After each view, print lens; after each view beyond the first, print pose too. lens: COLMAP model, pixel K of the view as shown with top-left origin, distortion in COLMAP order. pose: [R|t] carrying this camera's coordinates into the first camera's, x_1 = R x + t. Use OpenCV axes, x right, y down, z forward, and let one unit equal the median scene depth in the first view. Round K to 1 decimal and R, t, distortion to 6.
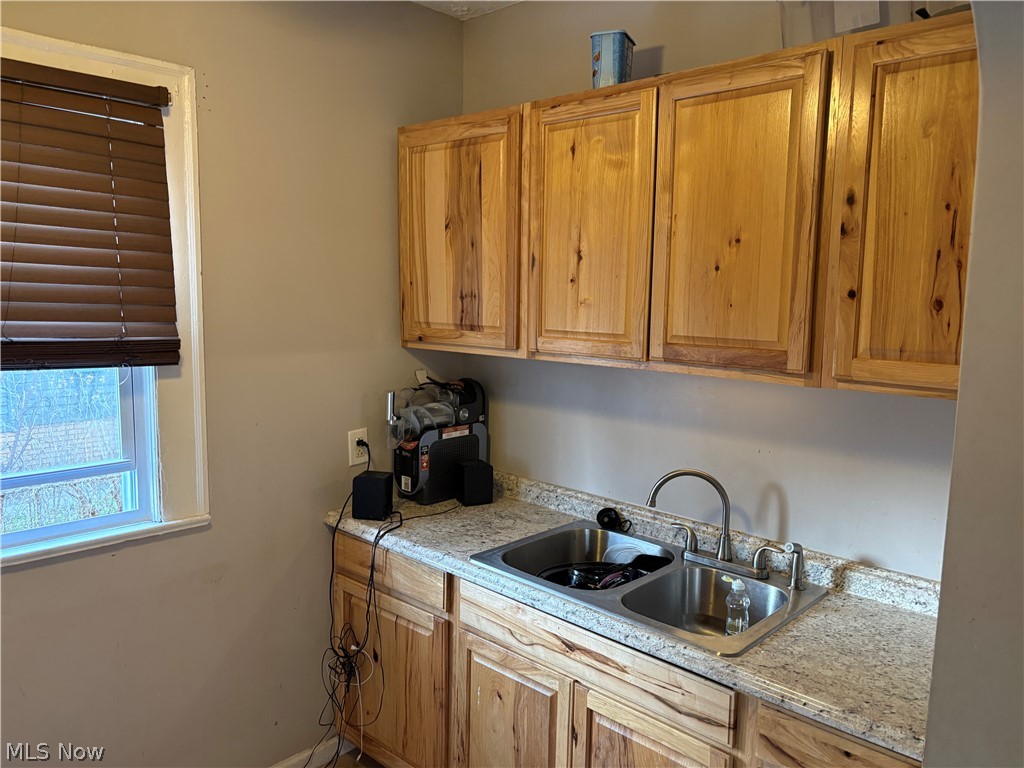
lens RADIAL K [[775.6, 0, 511.1], [0, 775.6, 388.8], [0, 0, 1]] dist [0.050326, -0.052472]
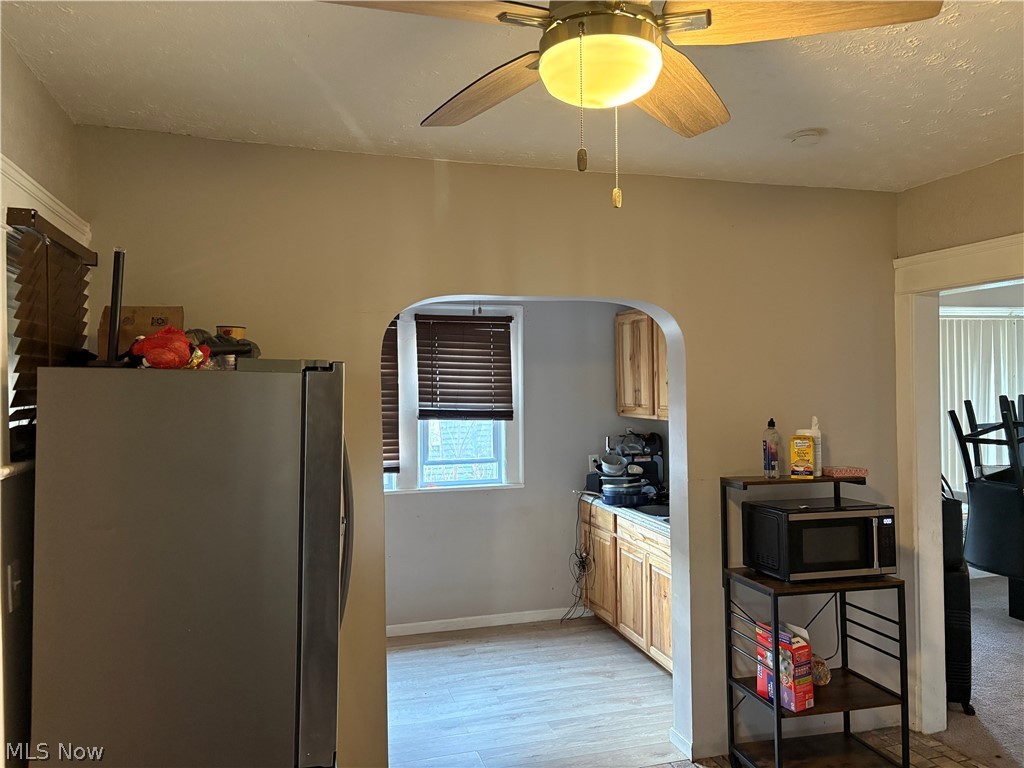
lens RADIAL K [[775.6, 0, 512.7], [0, 775.6, 383.4], [0, 0, 1]] dist [0.050326, -0.052472]
pose [[0.863445, -0.017886, -0.504126, 0.757560], [-0.047495, 0.992049, -0.116545, 0.130901], [0.502203, 0.124574, 0.855730, -1.046838]]
